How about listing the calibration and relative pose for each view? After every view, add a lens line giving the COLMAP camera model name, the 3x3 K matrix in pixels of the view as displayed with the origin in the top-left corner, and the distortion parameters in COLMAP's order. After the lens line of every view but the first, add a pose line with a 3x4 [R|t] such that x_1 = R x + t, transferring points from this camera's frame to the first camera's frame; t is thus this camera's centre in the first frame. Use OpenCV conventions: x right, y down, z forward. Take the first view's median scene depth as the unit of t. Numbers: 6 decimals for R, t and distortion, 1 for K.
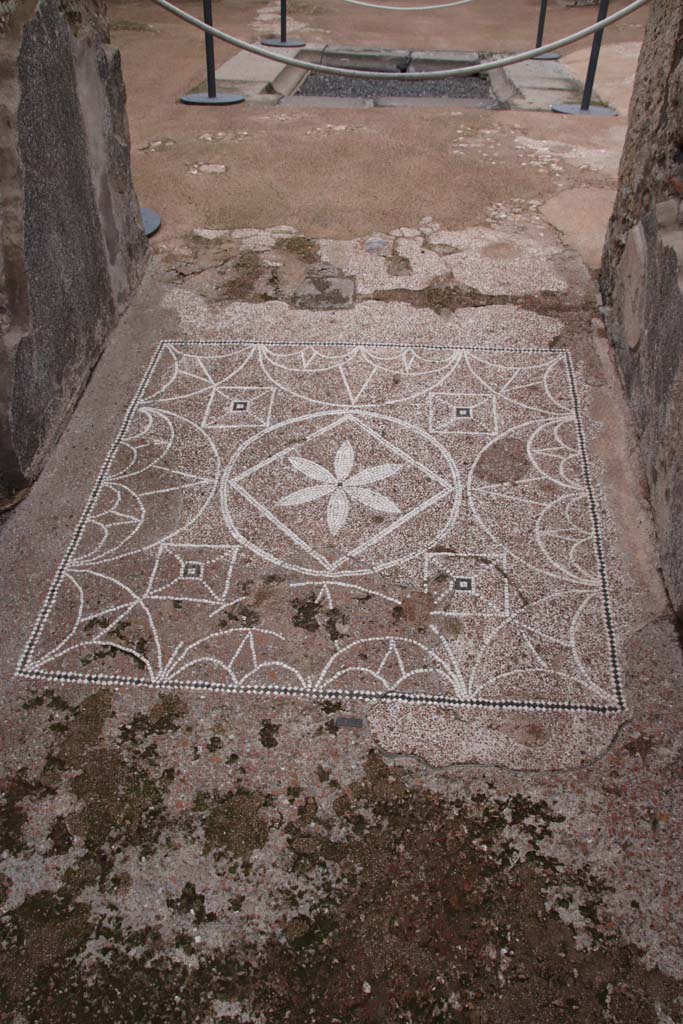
lens RADIAL K [[851.8, 0, 345.5], [0, 851.8, 518.7], [0, 0, 1]] dist [-0.140803, 0.125954]
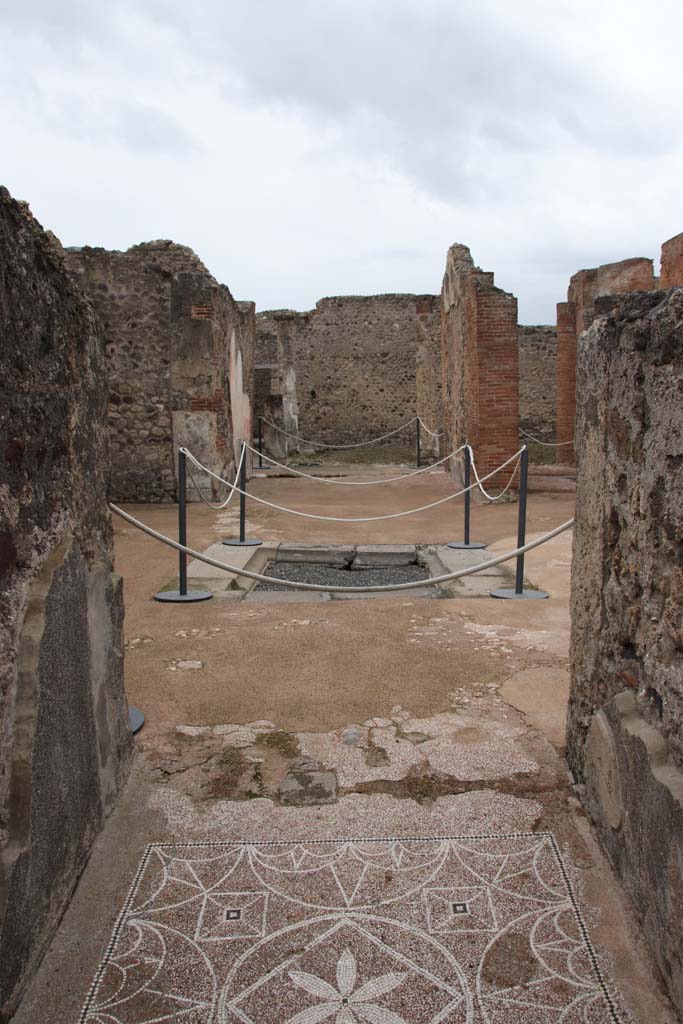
lens RADIAL K [[851.8, 0, 346.0], [0, 851.8, 505.3], [0, 0, 1]] dist [-0.140803, 0.125954]
pose [[0.997004, -0.026834, 0.072551, -0.052423], [0.060689, 0.852900, -0.518535, -0.033144], [-0.047965, 0.521385, 0.851973, -0.067274]]
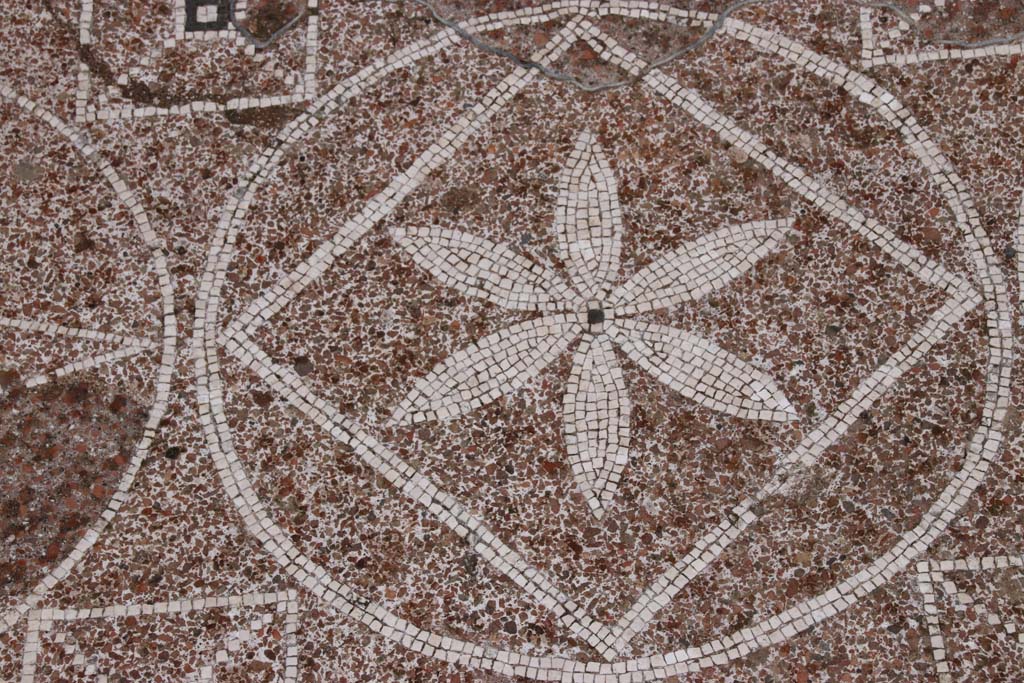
lens RADIAL K [[2884.8, 0, 510.5], [0, 2884.8, 341.6], [0, 0, 1]] dist [0.829395, 0.000000]
pose [[-0.992718, 0.120296, -0.006312, 0.028790], [-0.027413, -0.174577, 0.984262, -0.964208], [0.117301, 0.977267, 0.176604, 0.757286]]
